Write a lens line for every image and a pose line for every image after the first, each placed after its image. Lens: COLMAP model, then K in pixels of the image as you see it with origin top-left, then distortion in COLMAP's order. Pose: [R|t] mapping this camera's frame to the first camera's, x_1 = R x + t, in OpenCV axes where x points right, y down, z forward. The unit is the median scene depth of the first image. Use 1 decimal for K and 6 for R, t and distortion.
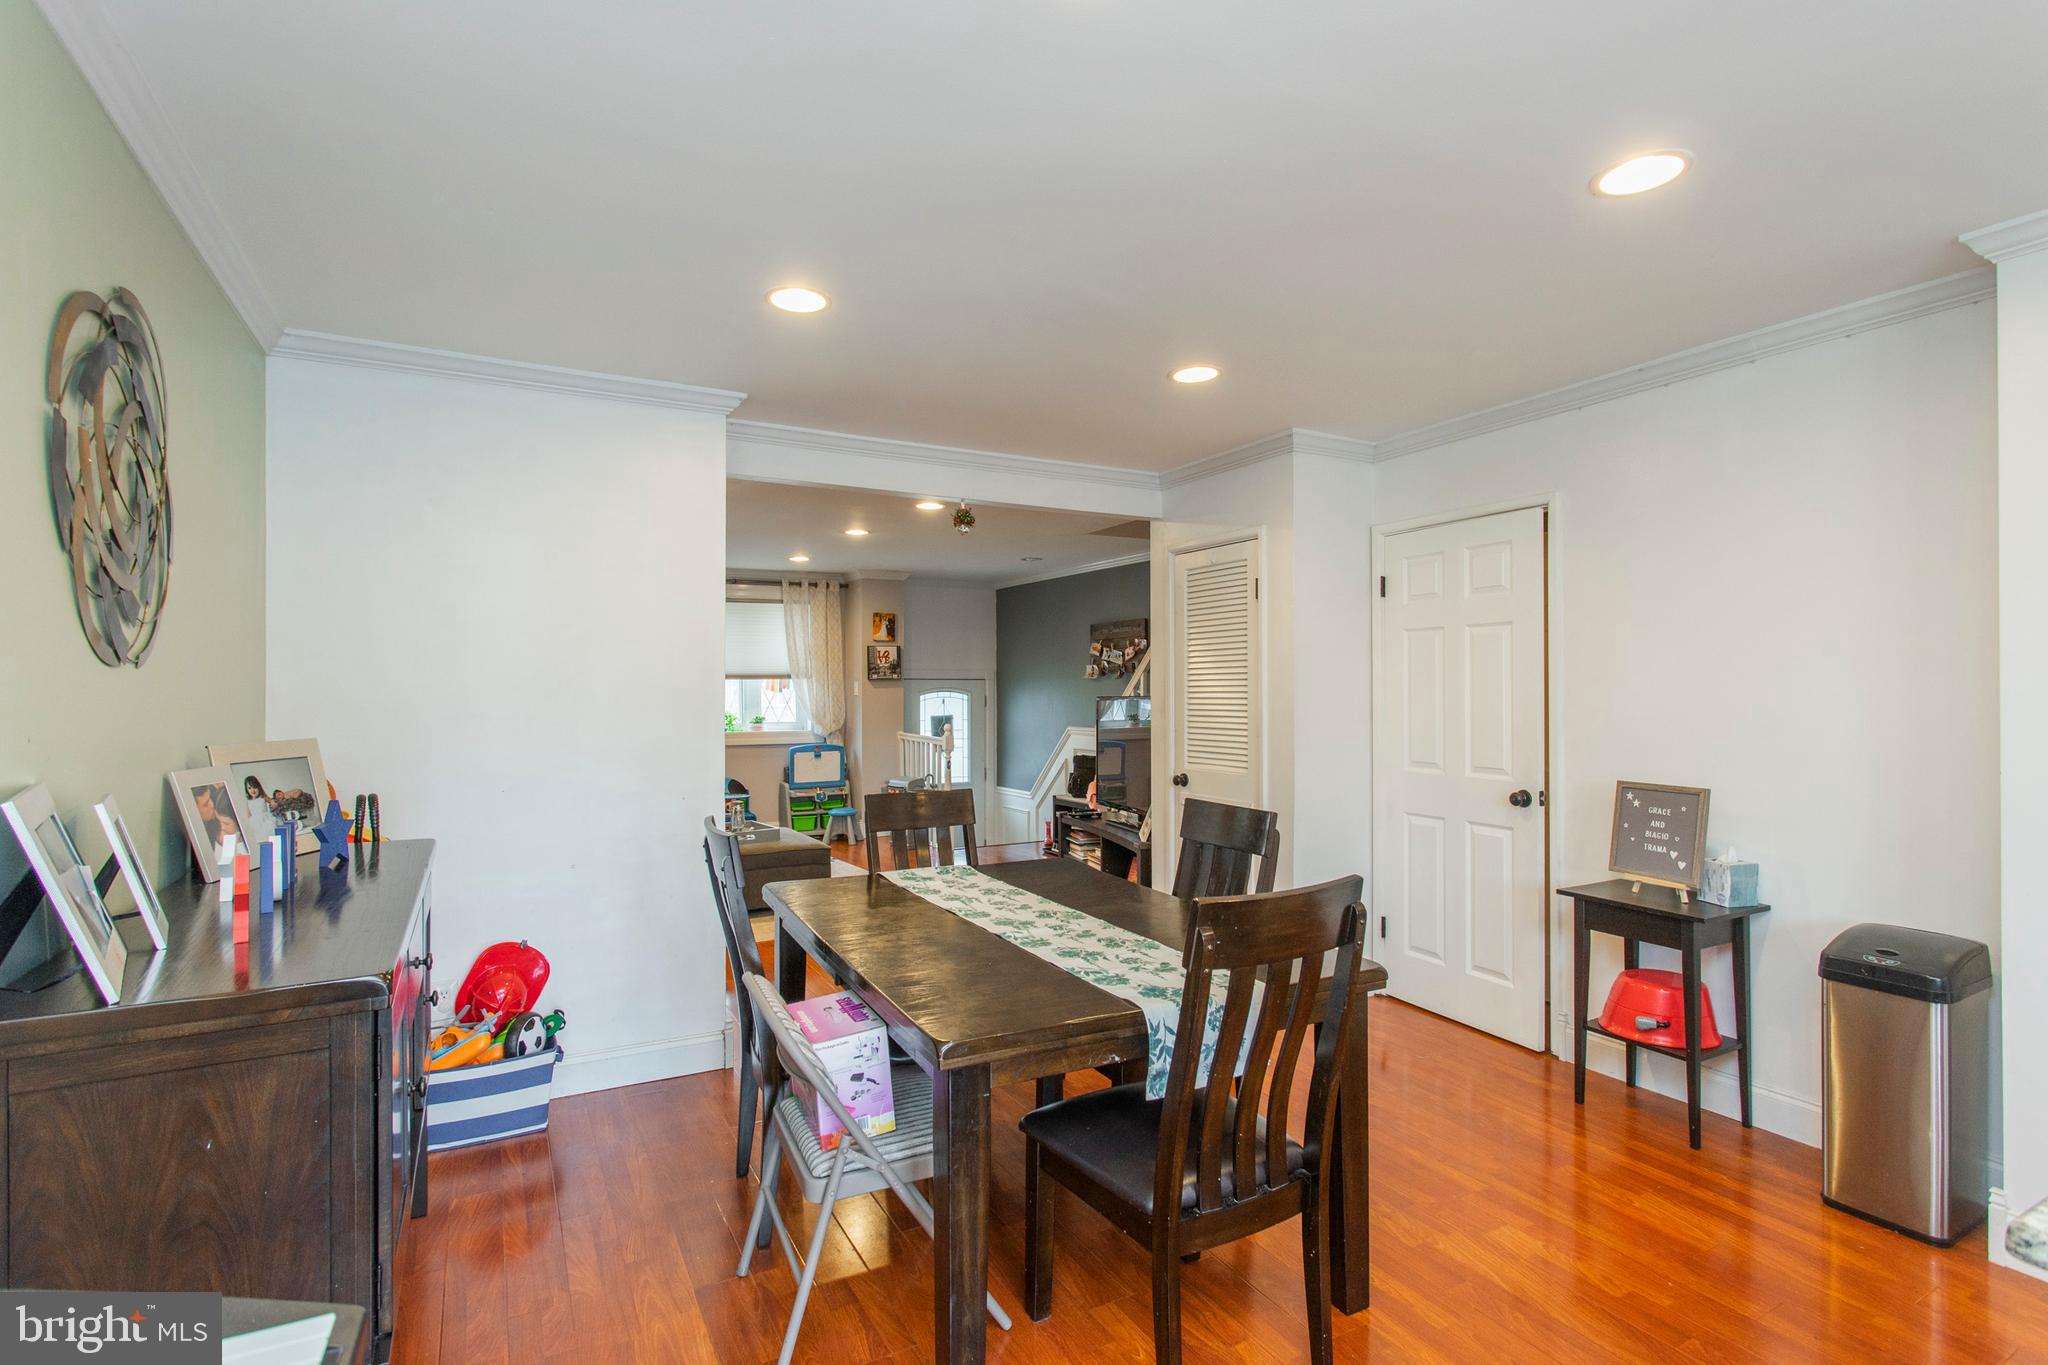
lens RADIAL K [[976.1, 0, 1024.0], [0, 976.1, 682.5], [0, 0, 1]] dist [-0.002511, 0.000370]
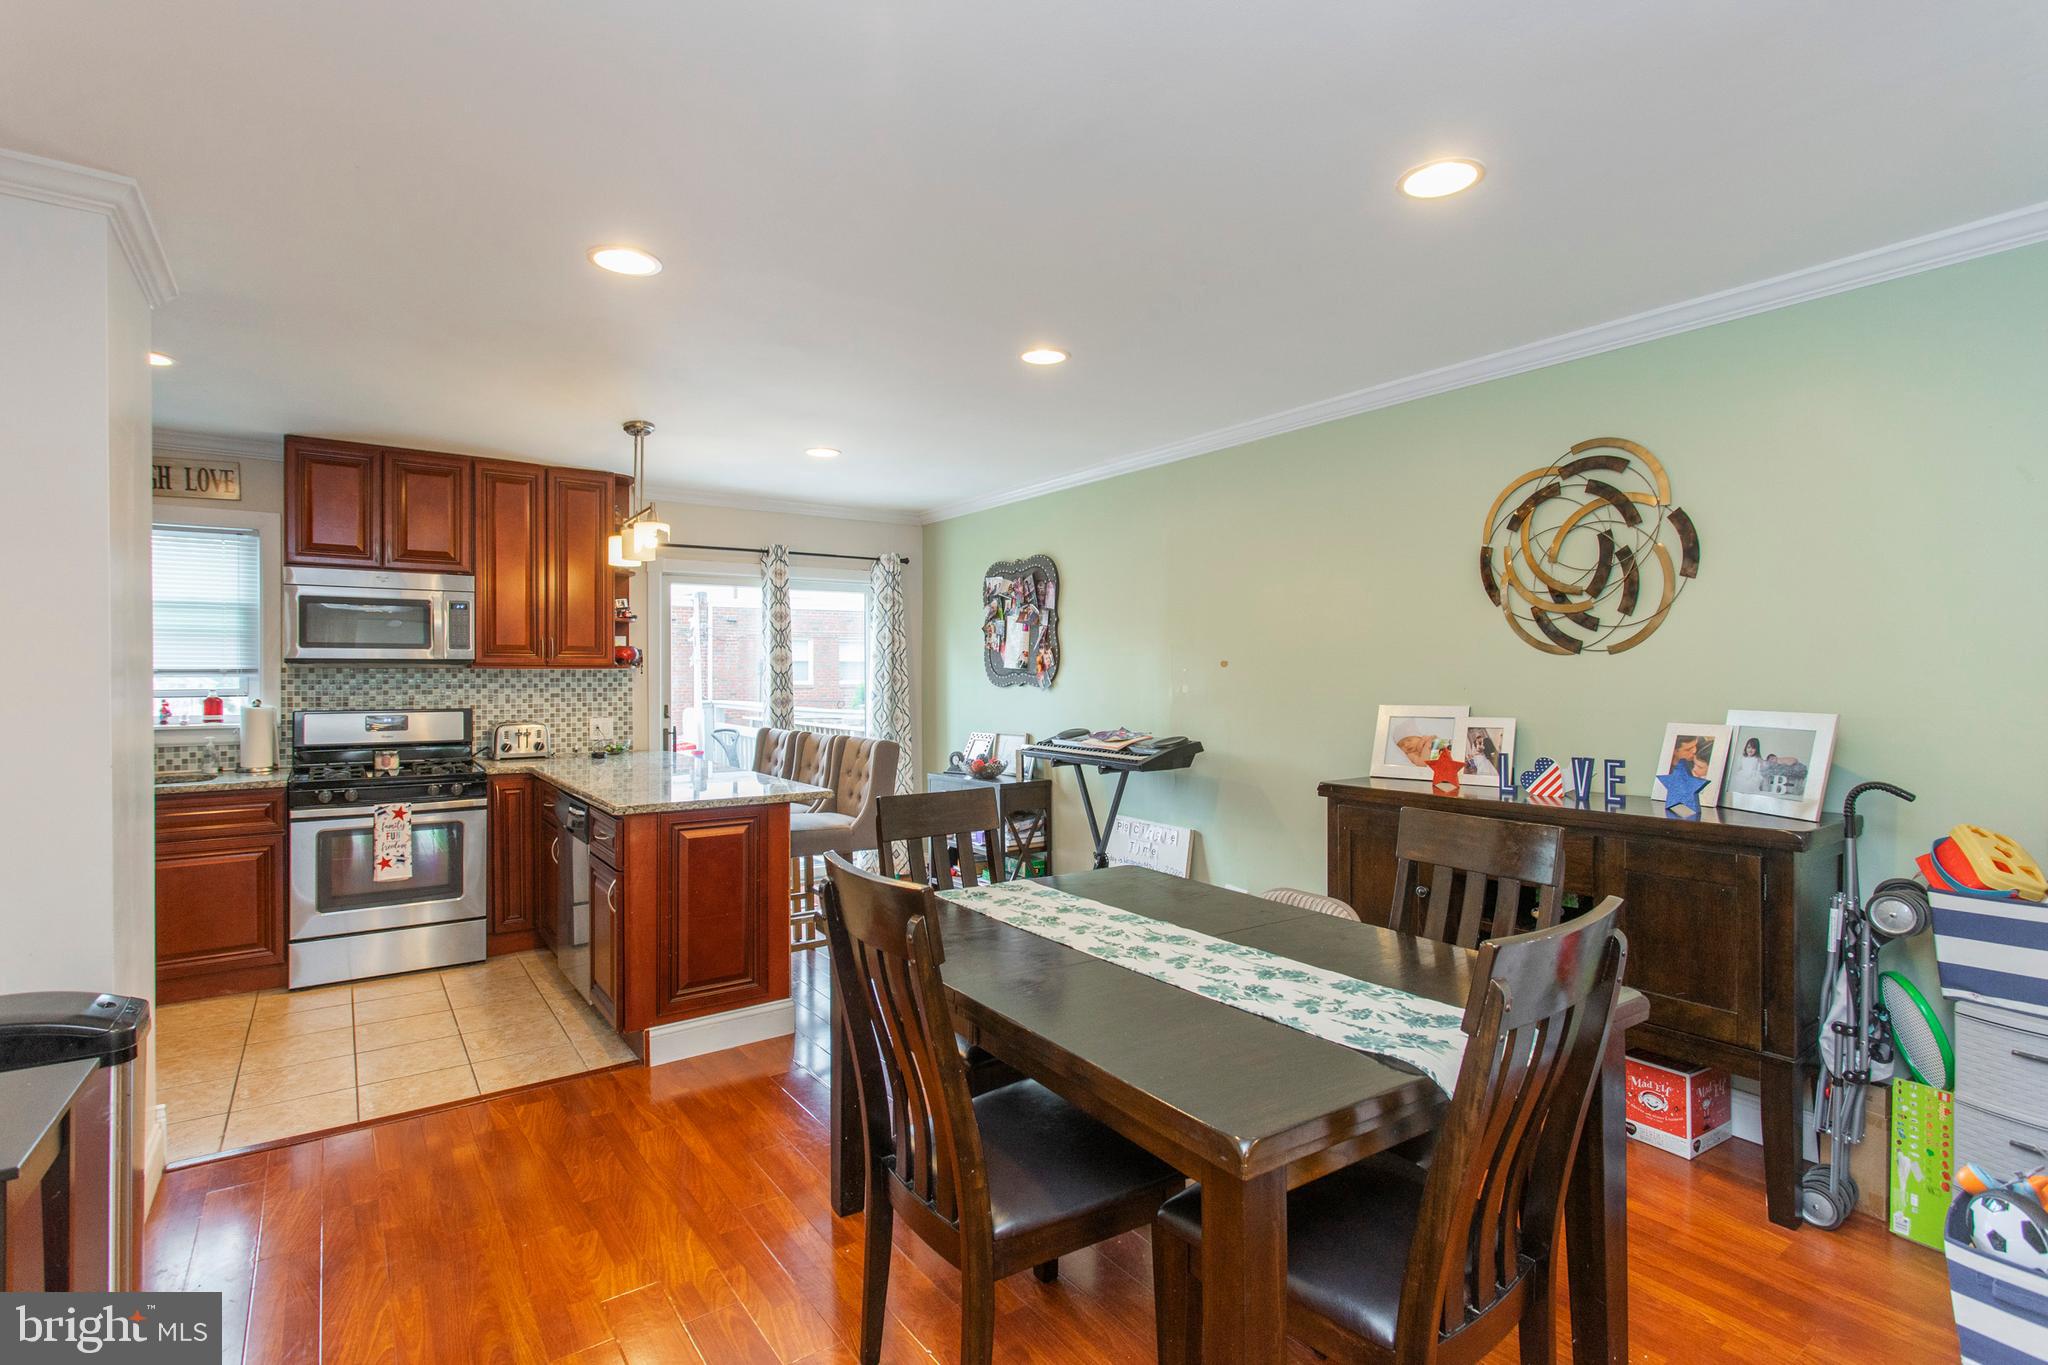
lens RADIAL K [[902.7, 0, 1024.0], [0, 902.7, 682.5], [0, 0, 1]] dist [-0.030576, 0.000741]
pose [[-0.988231, 0.007191, -0.152797, 0.089147], [0.007106, 0.999974, 0.001100, 0.005238], [0.152801, 0.000001, -0.988257, 0.498280]]
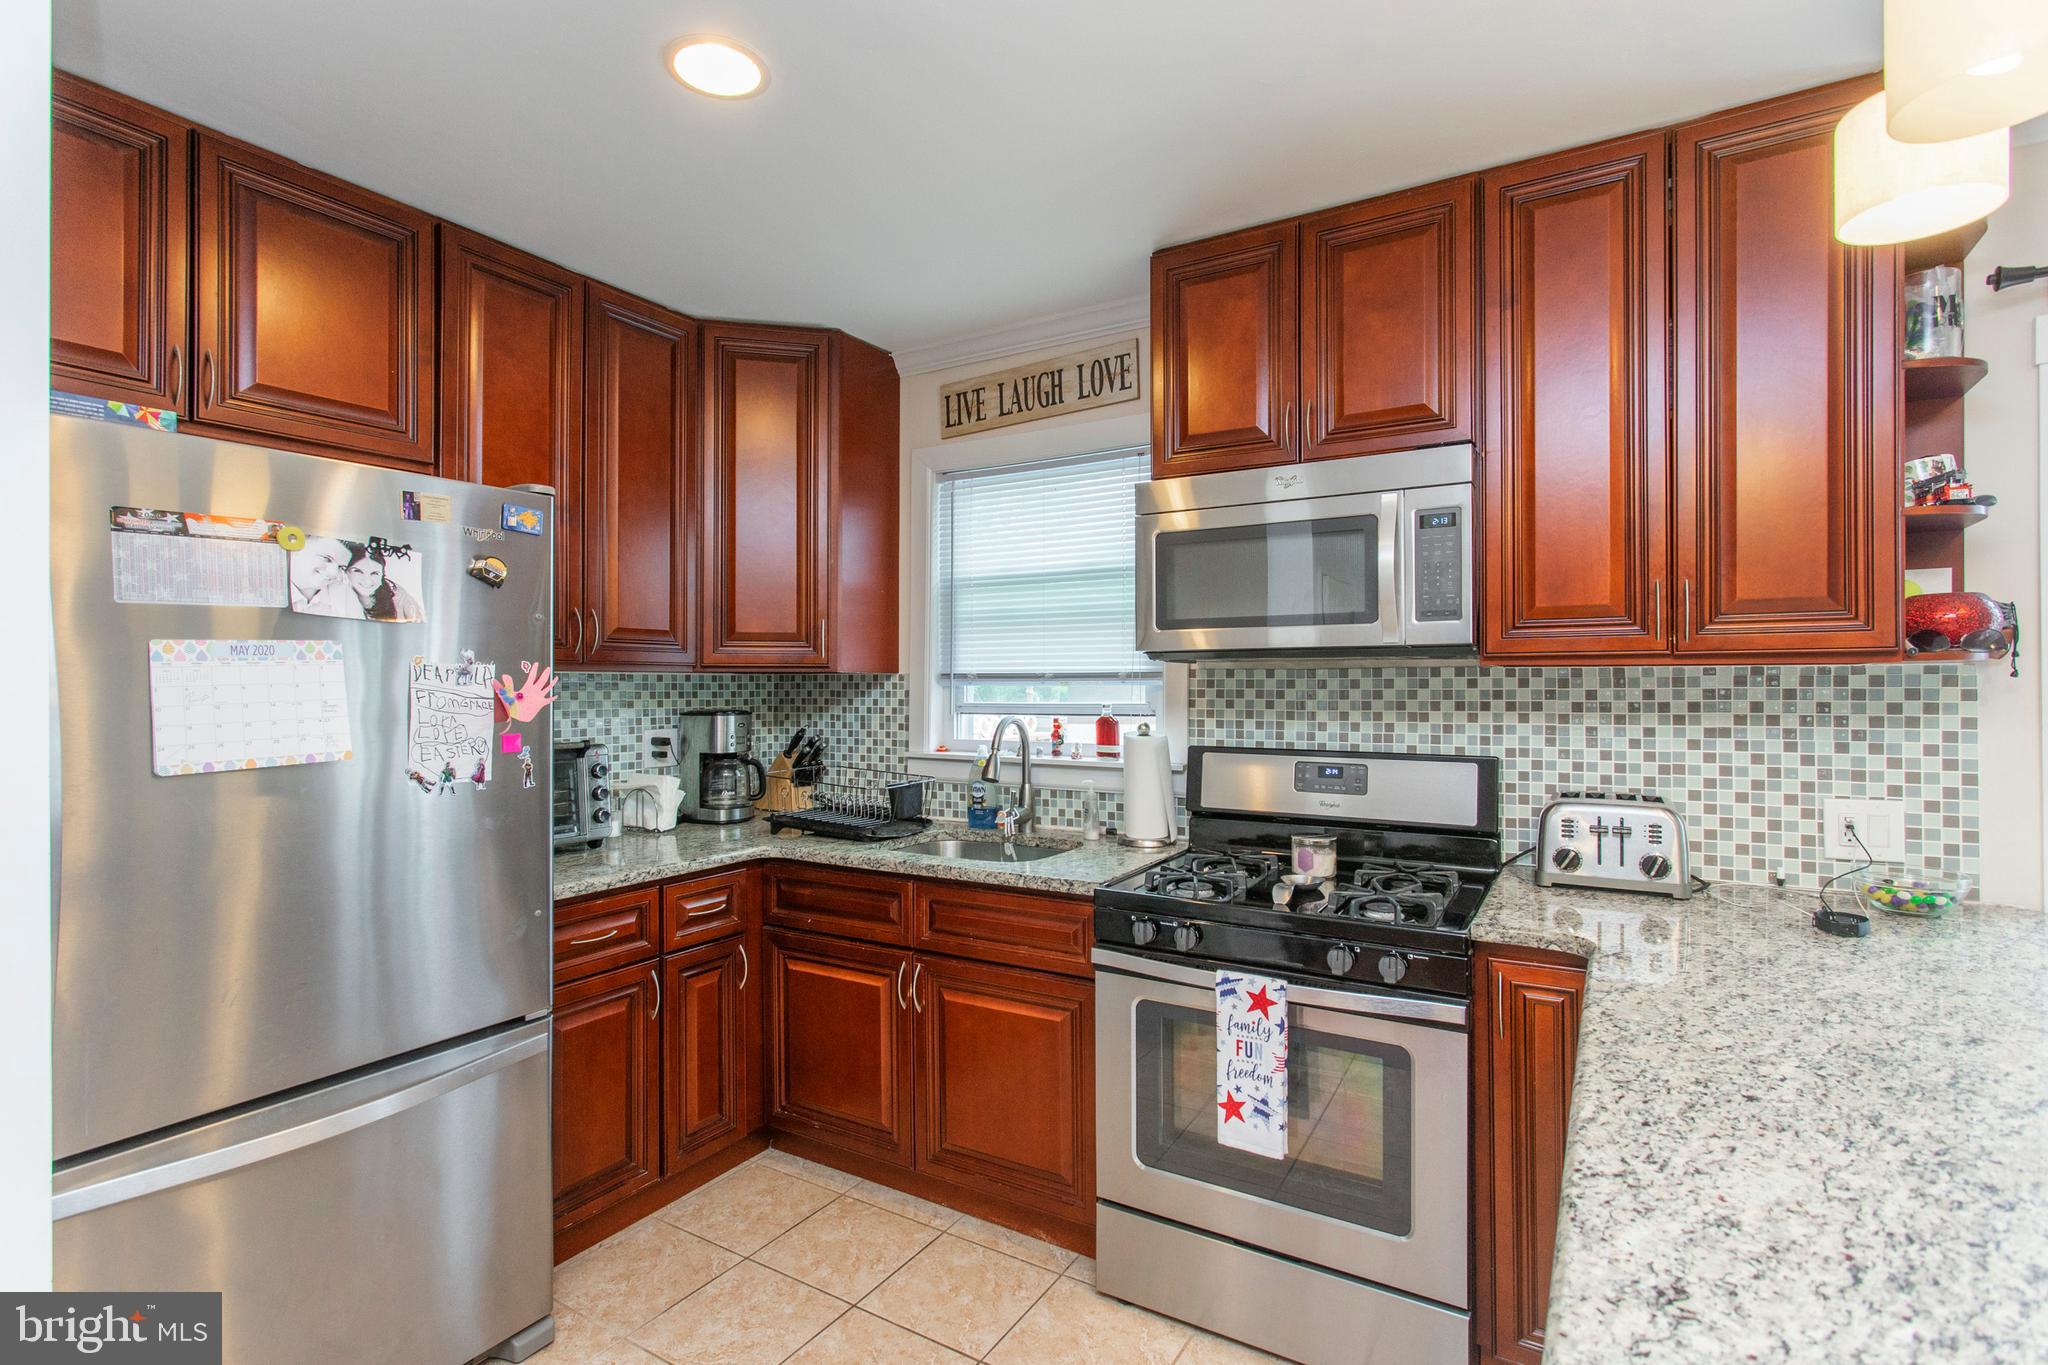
lens RADIAL K [[972.4, 0, 1022.4], [0, 972.4, 680.4], [0, 0, 1]] dist [0.002802, 0.001270]
pose [[-0.496015, 0.006558, 0.868289, 0.173212], [0.000449, 0.999973, -0.007296, 0.000547], [-0.868314, -0.003229, -0.496005, 0.156366]]
